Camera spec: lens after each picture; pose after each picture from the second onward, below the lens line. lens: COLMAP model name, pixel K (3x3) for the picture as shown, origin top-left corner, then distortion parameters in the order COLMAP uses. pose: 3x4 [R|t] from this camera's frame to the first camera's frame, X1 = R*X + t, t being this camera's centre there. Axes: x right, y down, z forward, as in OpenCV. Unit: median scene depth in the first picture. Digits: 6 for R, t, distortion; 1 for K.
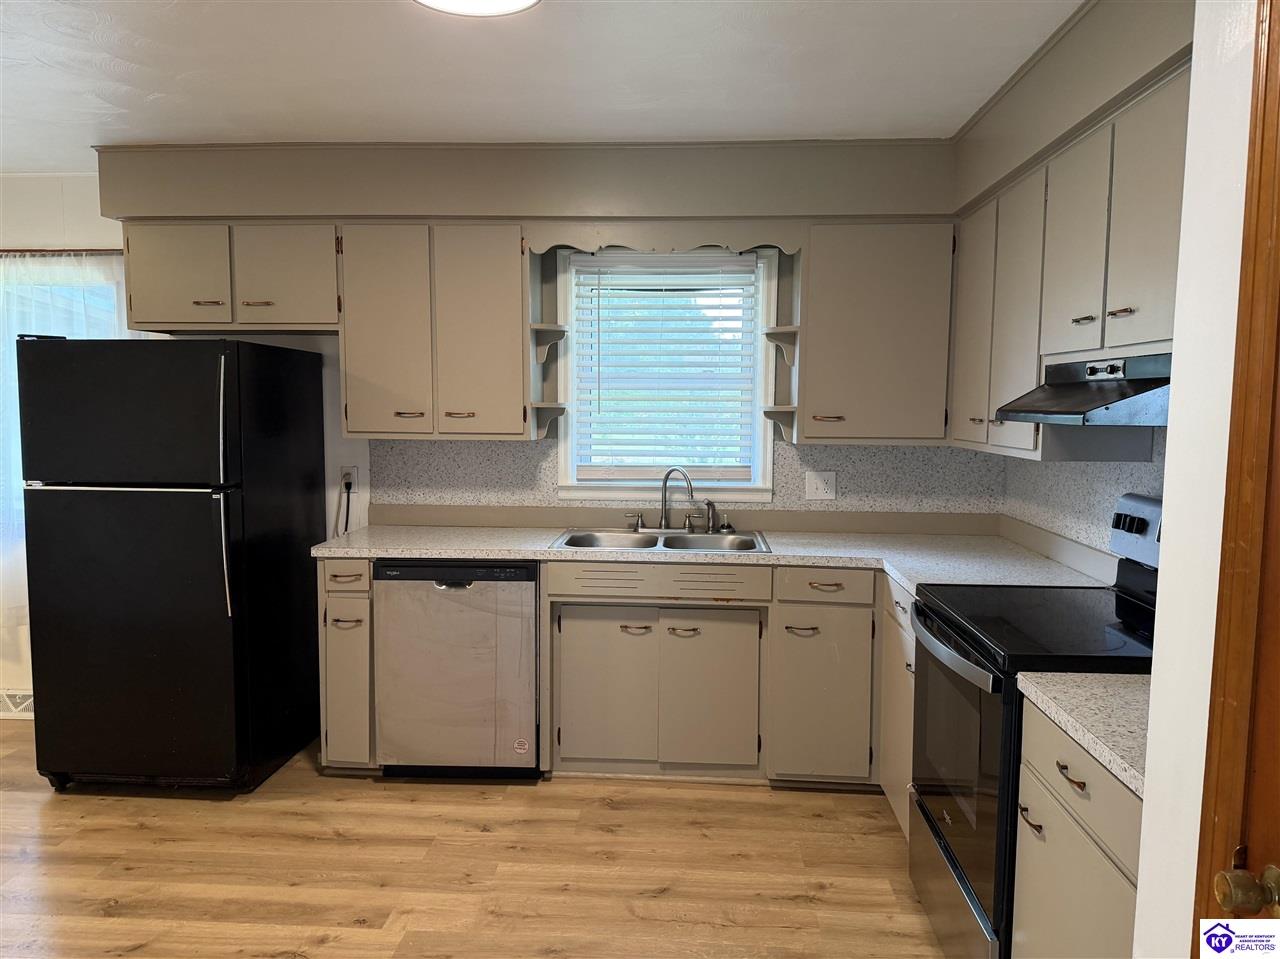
lens RADIAL K [[894.4, 0, 620.2], [0, 894.4, 484.9], [0, 0, 1]] dist [0.080417, -0.089607]
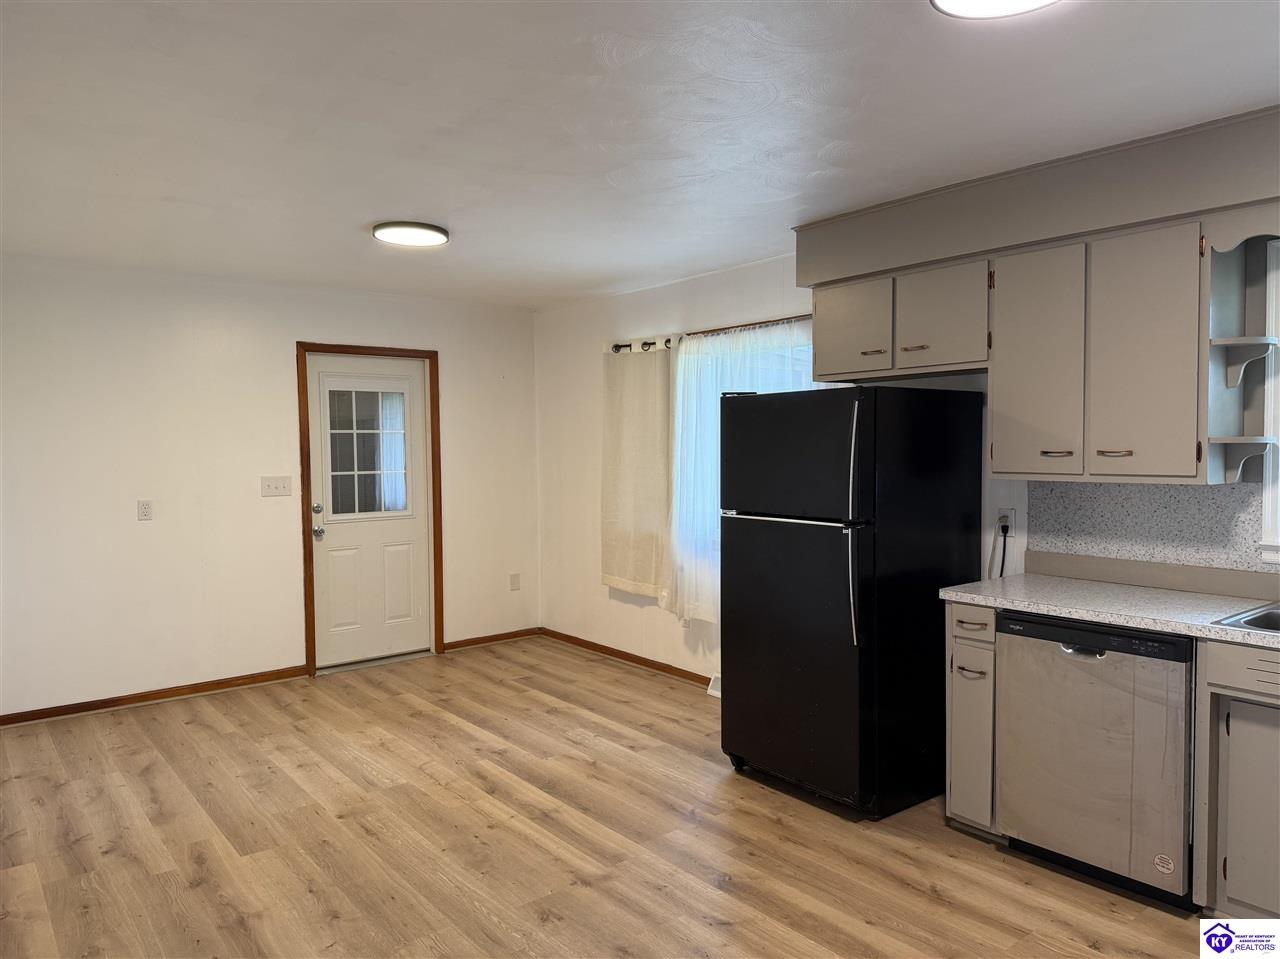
lens RADIAL K [[894.4, 0, 660.9], [0, 894.4, 487.2], [0, 0, 1]] dist [0.080417, -0.089607]
pose [[0.690468, 0.023182, -0.722991, 0.160653], [-0.050169, 0.998614, -0.015894, -0.011513], [0.721621, 0.047246, 0.690674, 0.094685]]
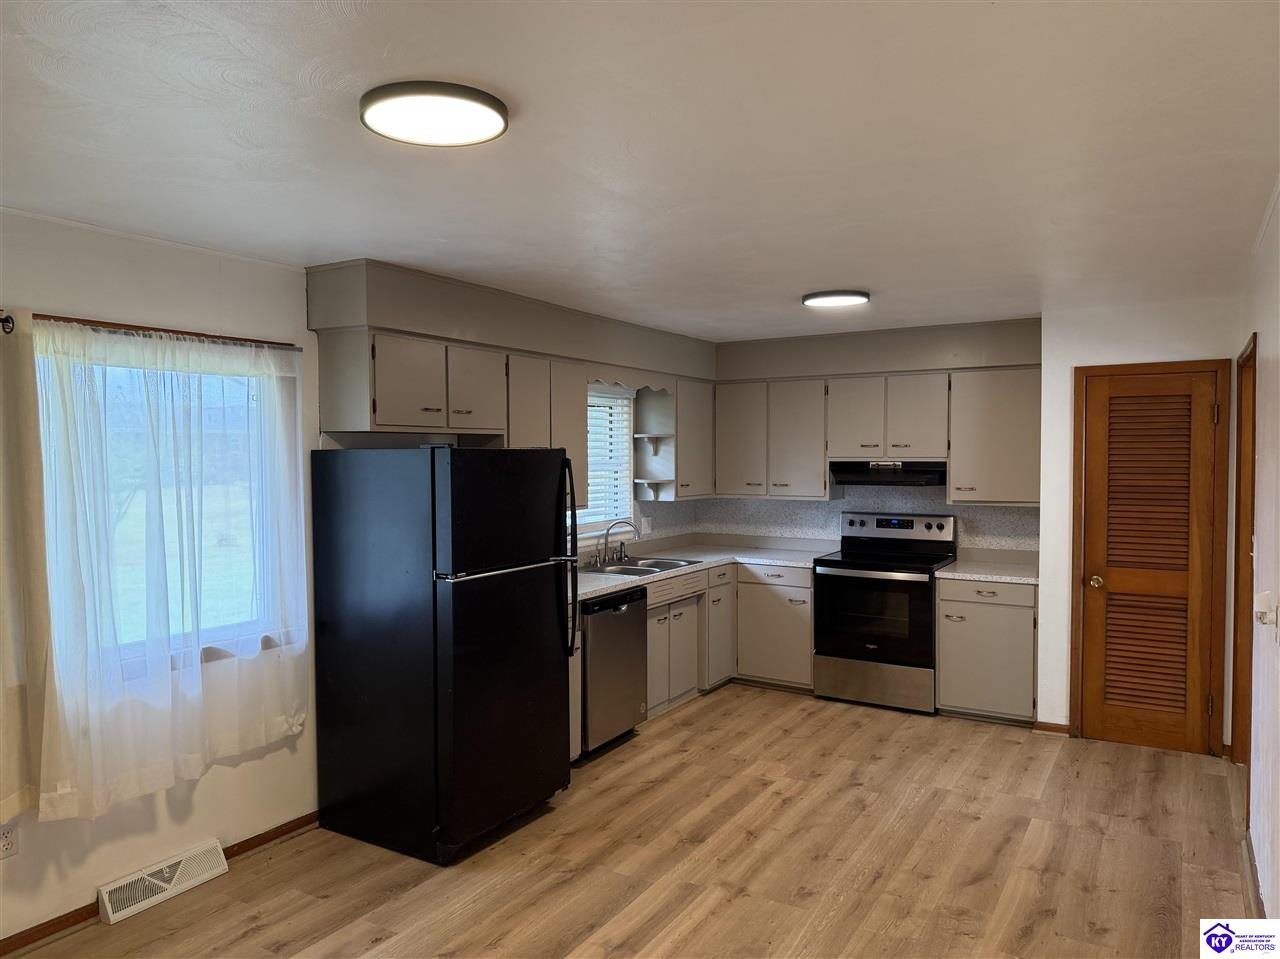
lens RADIAL K [[894.4, 0, 630.4], [0, 894.4, 465.3], [0, 0, 1]] dist [0.080417, -0.089607]
pose [[0.455953, -0.021555, 0.889743, -1.469482], [0.088339, 0.995866, -0.021143, -0.090385], [-0.885609, 0.088239, 0.455972, 0.287451]]
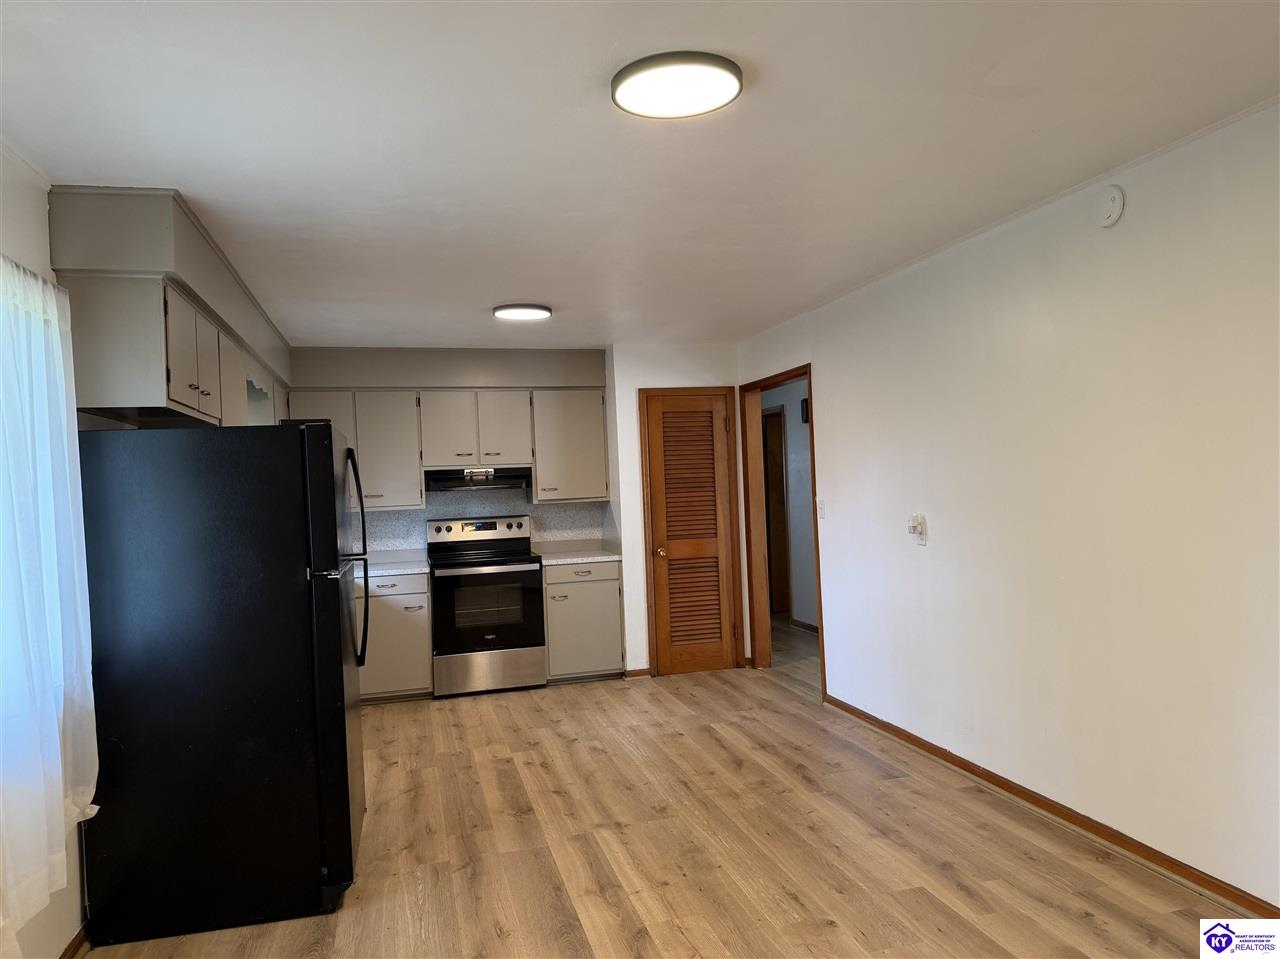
lens RADIAL K [[894.4, 0, 621.8], [0, 894.4, 477.8], [0, 0, 1]] dist [0.080417, -0.089607]
pose [[-0.306564, 0.013733, 0.951751, -1.595439], [0.125859, 0.991701, 0.026231, -0.083607], [-0.943492, 0.127828, -0.305749, 0.959740]]
